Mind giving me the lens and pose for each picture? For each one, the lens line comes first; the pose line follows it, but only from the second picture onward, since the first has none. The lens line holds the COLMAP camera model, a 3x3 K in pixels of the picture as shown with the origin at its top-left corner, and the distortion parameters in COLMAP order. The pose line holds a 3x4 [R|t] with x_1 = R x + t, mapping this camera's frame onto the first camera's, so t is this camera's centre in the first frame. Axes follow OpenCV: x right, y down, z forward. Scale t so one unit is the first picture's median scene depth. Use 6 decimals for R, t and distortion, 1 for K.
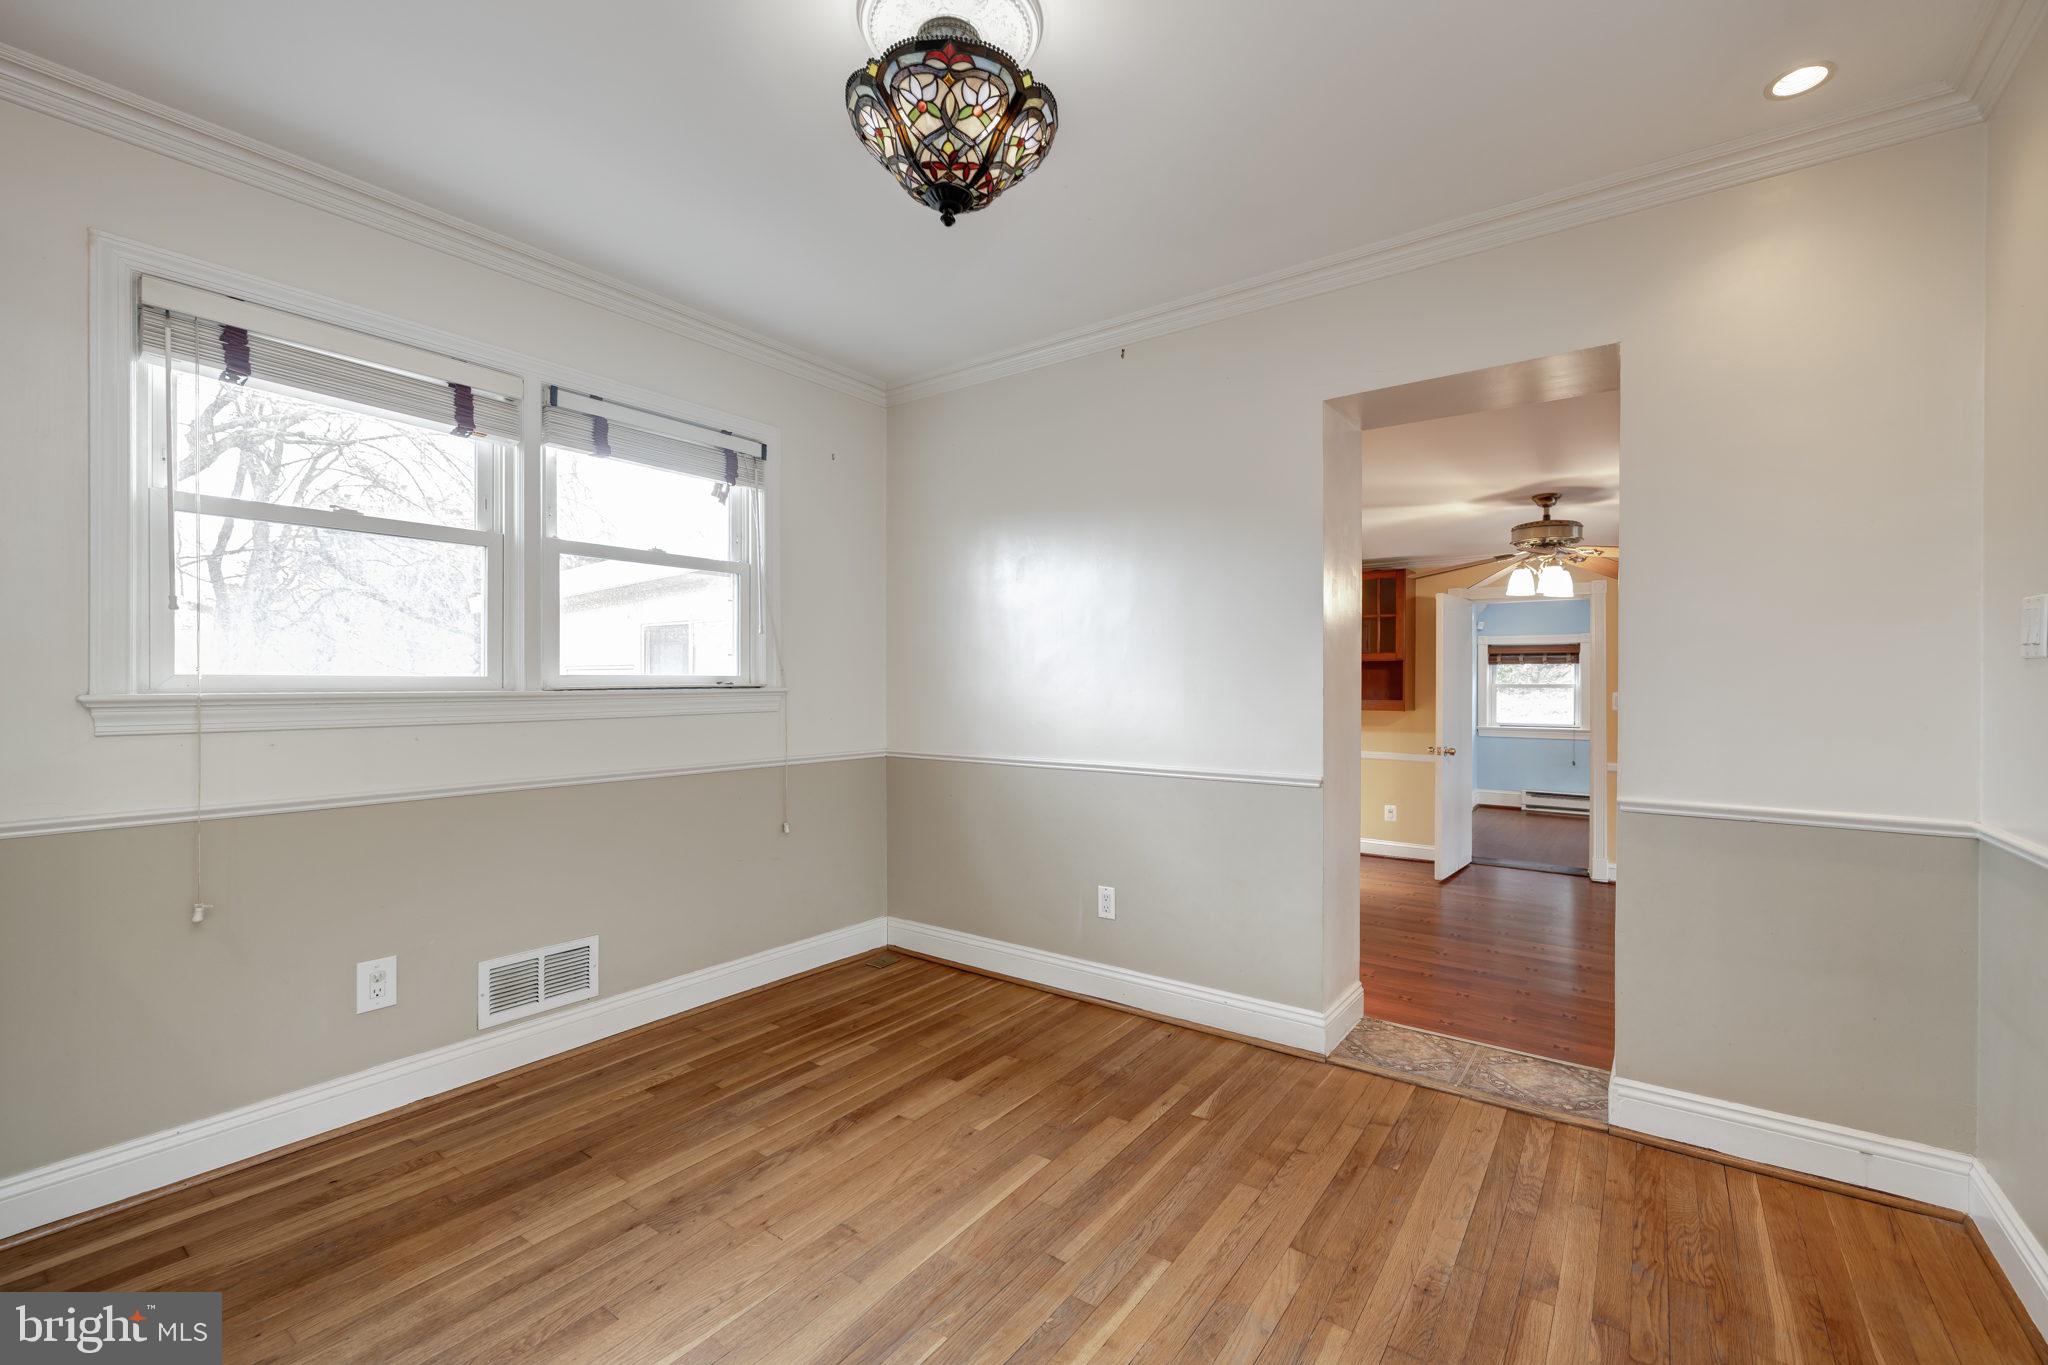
lens RADIAL K [[862.7, 0, 1034.5], [0, 862.7, 685.6], [0, 0, 1]] dist [-0.000723, -0.000104]
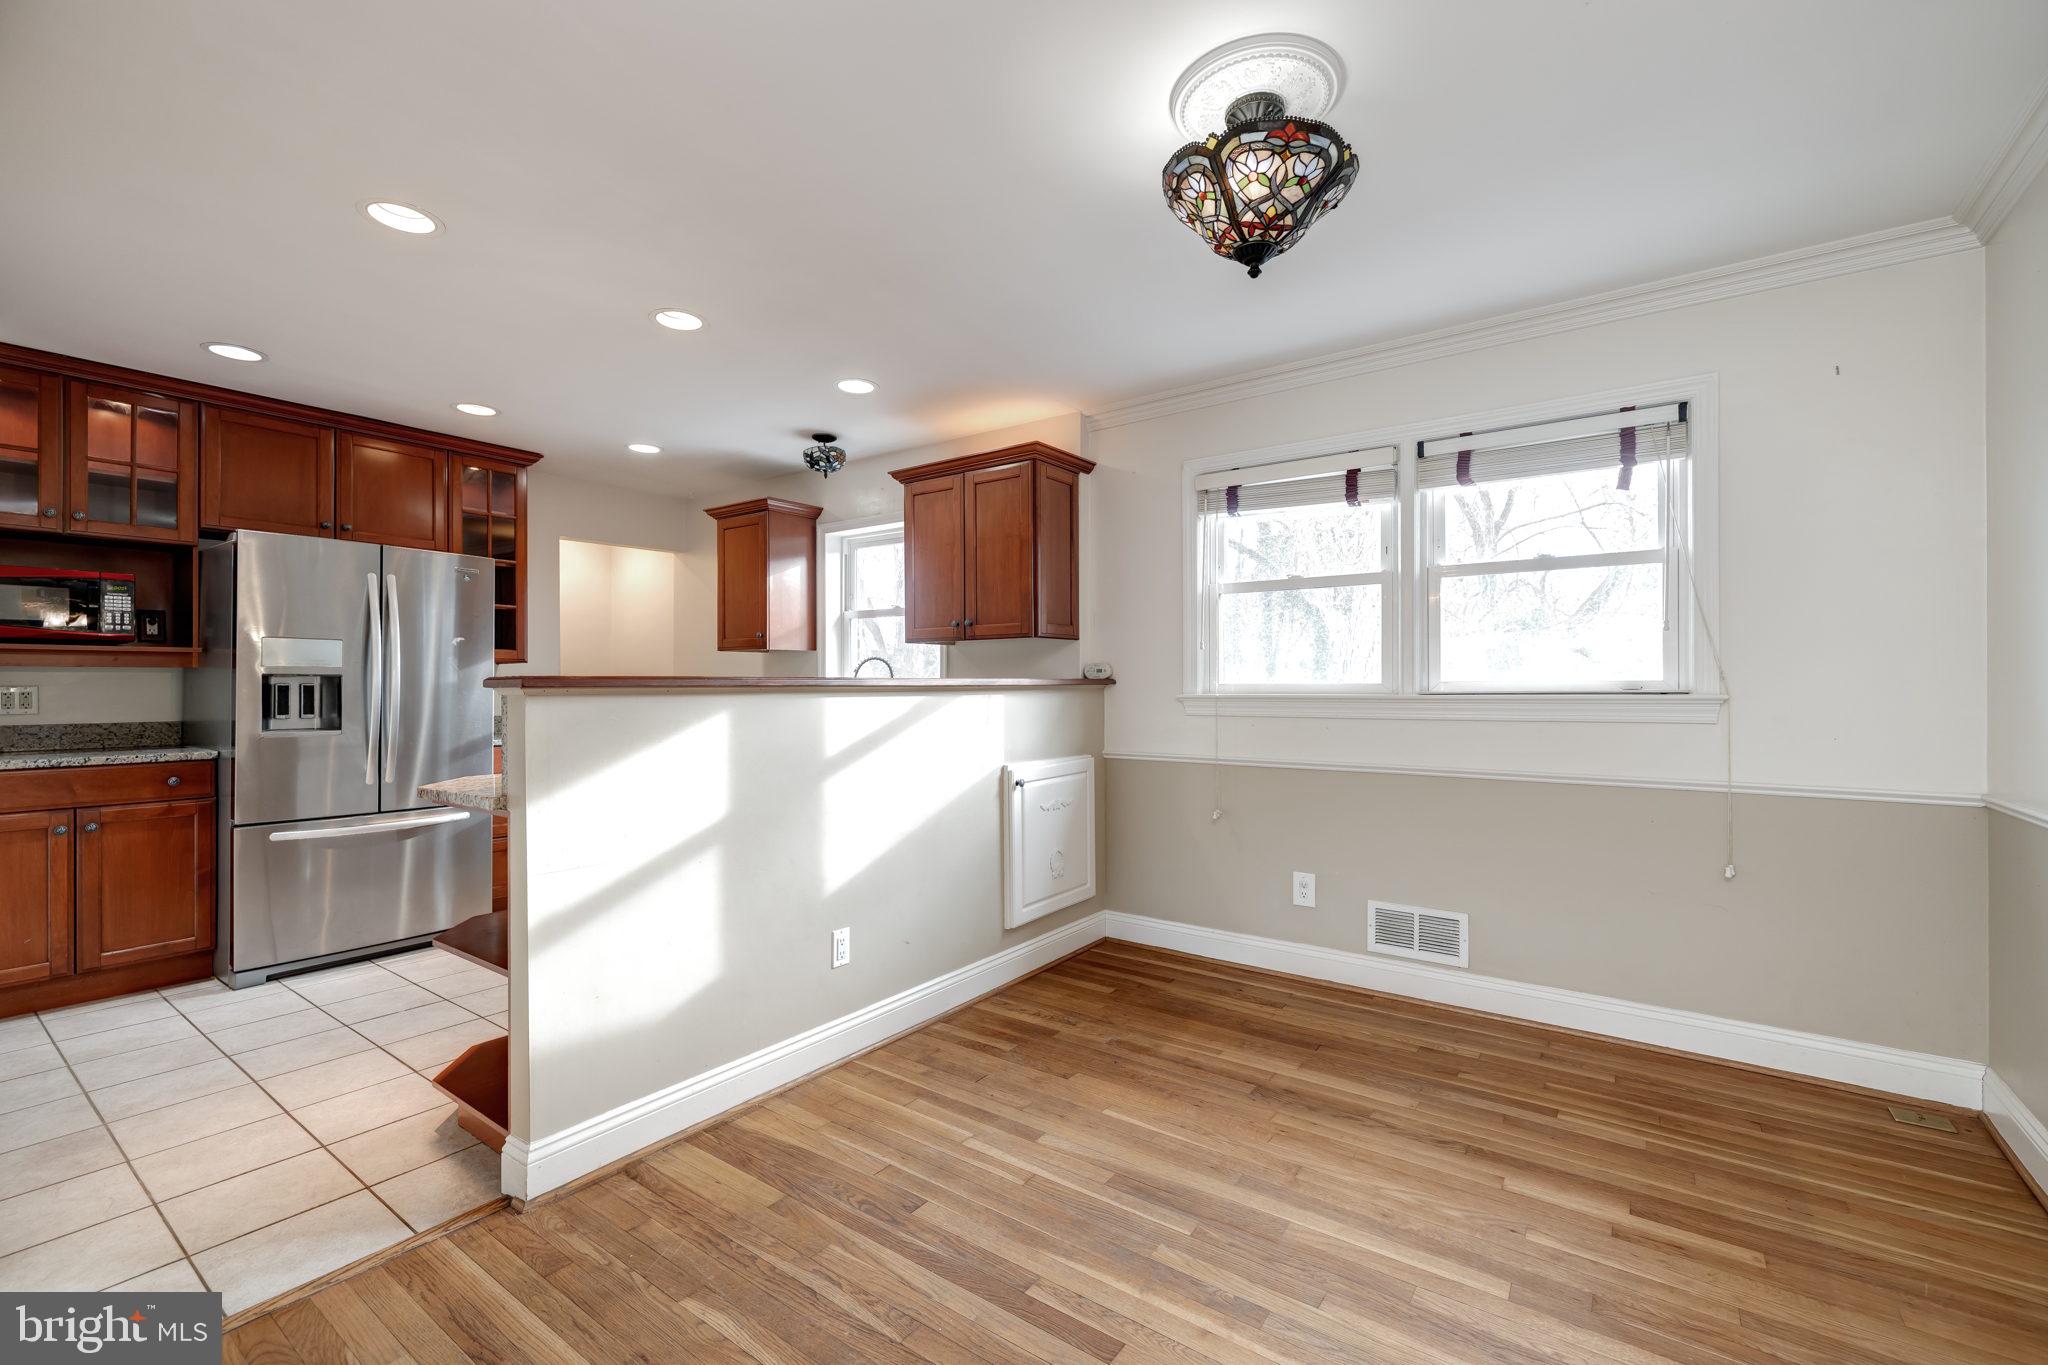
lens RADIAL K [[860.5, 0, 1030.5], [0, 860.5, 686.6], [0, 0, 1]] dist [-0.001103, 0.000339]
pose [[0.005709, -0.001433, -0.999983, 0.683282], [-0.002631, 0.999995, -0.001448, -0.002672], [0.999980, 0.002640, 0.005705, 0.479168]]
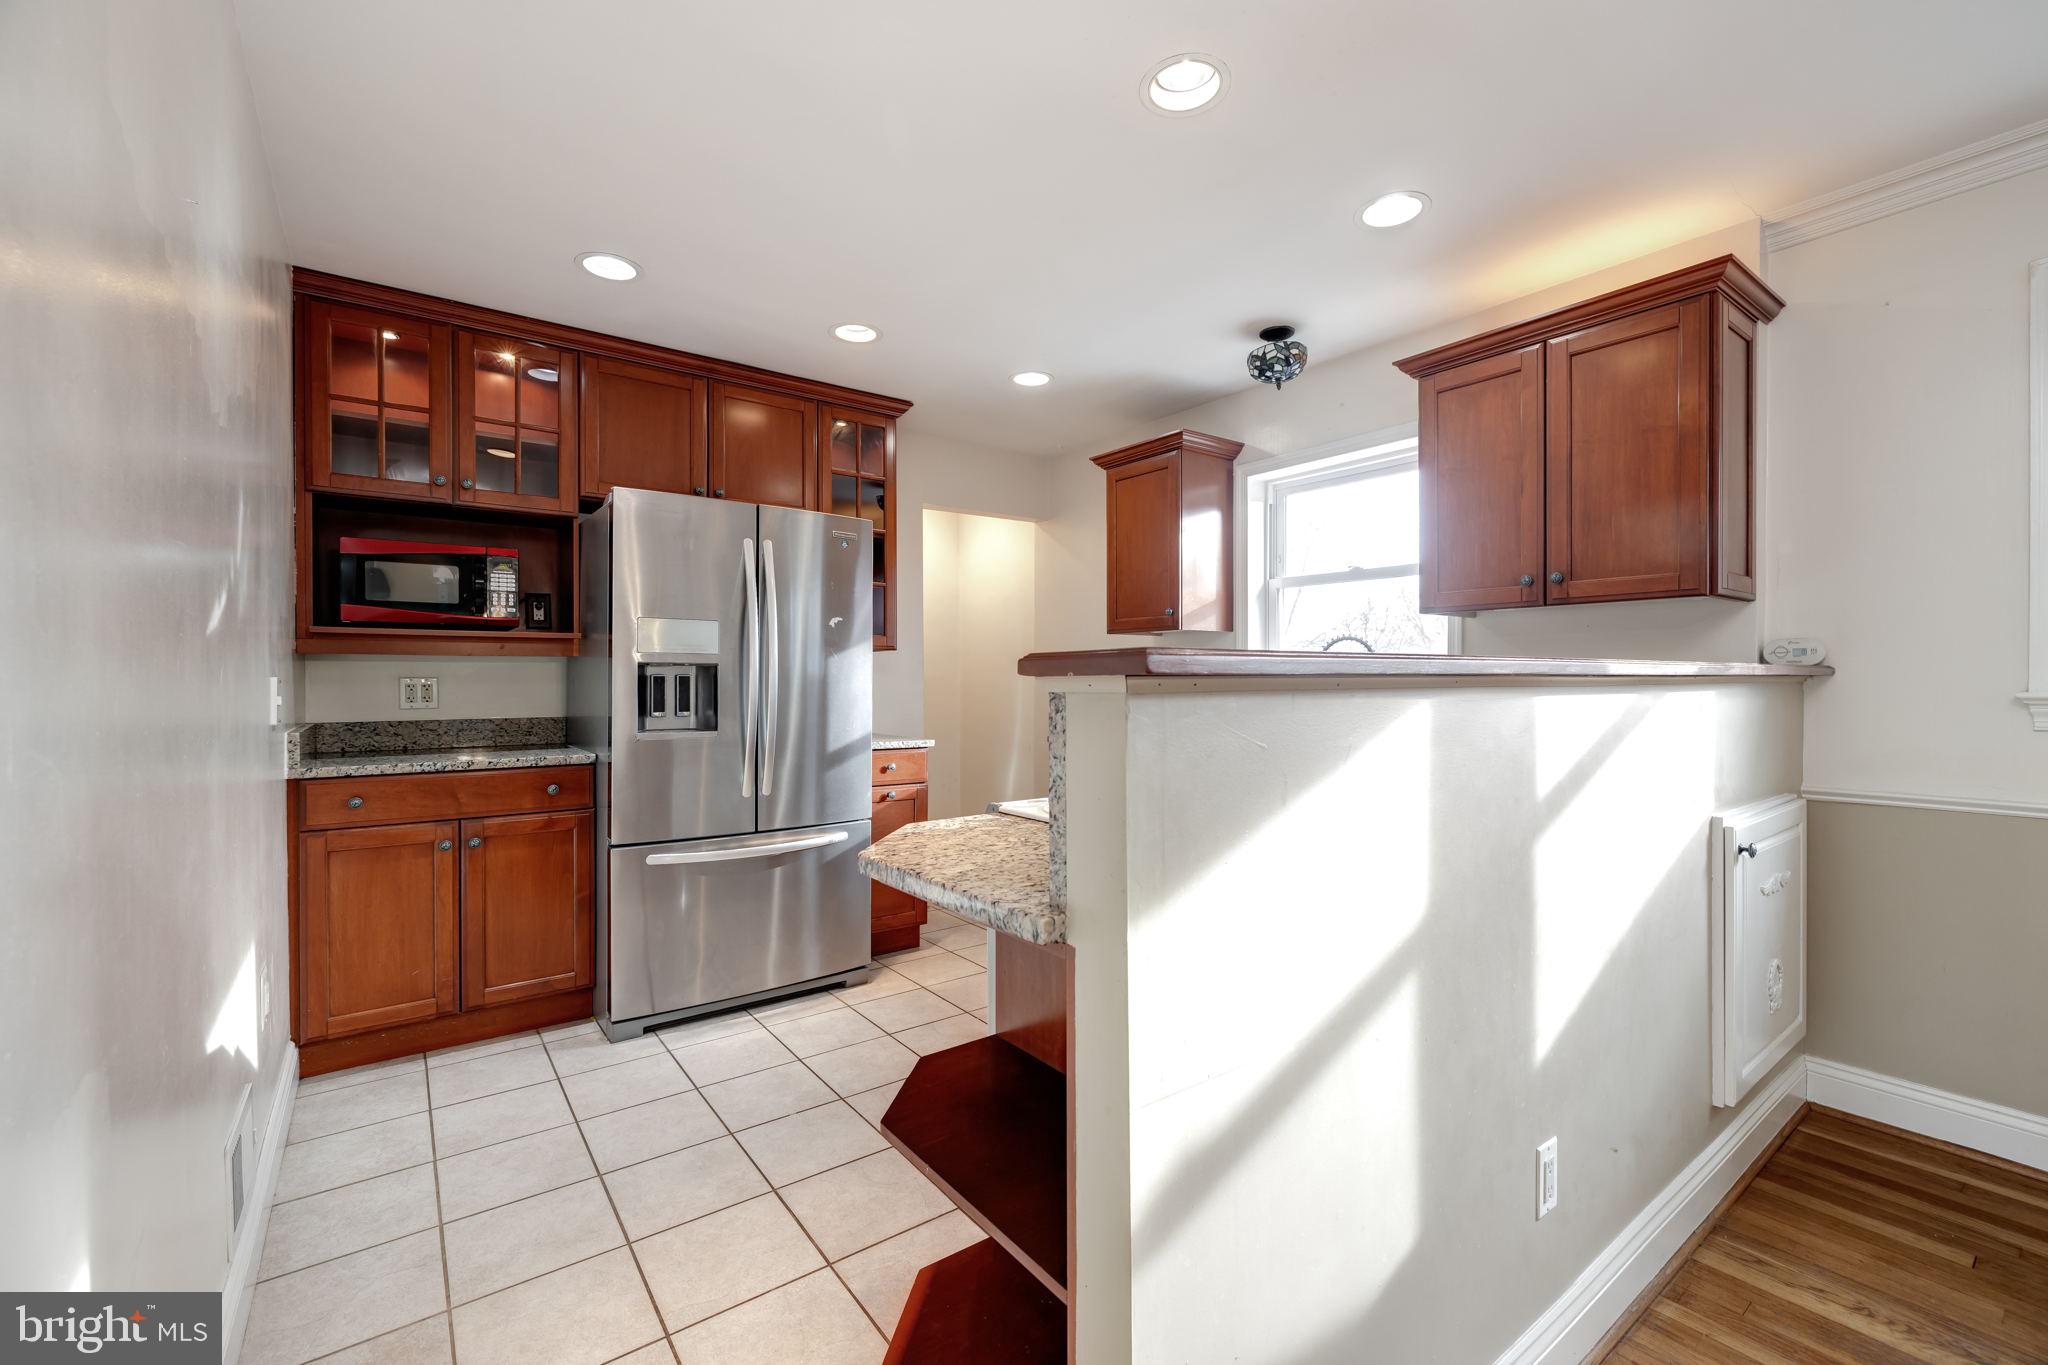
lens RADIAL K [[849.9, 0, 1028.8], [0, 849.9, 686.3], [0, 0, 1]] dist [0.000516, 0.000214]
pose [[-0.292028, 0.005470, -0.956394, 0.224233], [-0.003608, 0.999970, 0.006822, 0.000047], [0.956403, 0.005443, -0.291999, 0.079669]]
